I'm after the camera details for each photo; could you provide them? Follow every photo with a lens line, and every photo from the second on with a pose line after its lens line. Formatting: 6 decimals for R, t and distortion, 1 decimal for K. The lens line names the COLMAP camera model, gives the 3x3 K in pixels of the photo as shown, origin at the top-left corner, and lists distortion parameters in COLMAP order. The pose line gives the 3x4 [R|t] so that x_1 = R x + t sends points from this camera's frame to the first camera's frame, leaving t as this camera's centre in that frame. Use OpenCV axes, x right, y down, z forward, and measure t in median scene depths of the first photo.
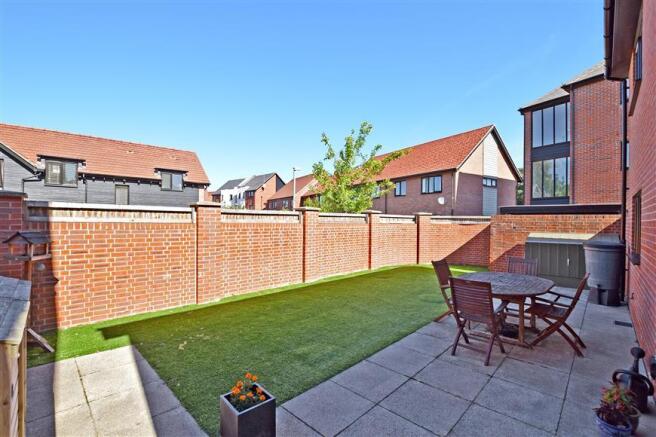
lens RADIAL K [[290.0, 0, 328.7], [0, 290.0, 221.7], [0, 0, 1]] dist [-0.034660, 0.000201]
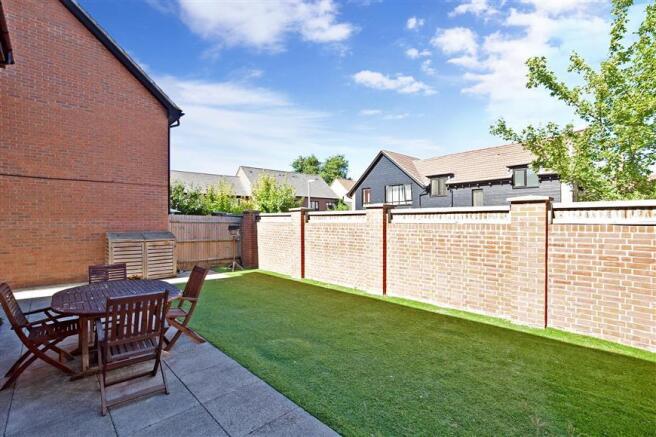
lens RADIAL K [[299.7, 0, 327.2], [0, 299.7, 221.0], [0, 0, 1]] dist [-0.001994, -0.000205]
pose [[-0.036095, -0.010947, -0.999288, 0.440655], [-0.001318, 0.999940, -0.010906, 0.004678], [0.999348, 0.000923, -0.036107, 0.491893]]
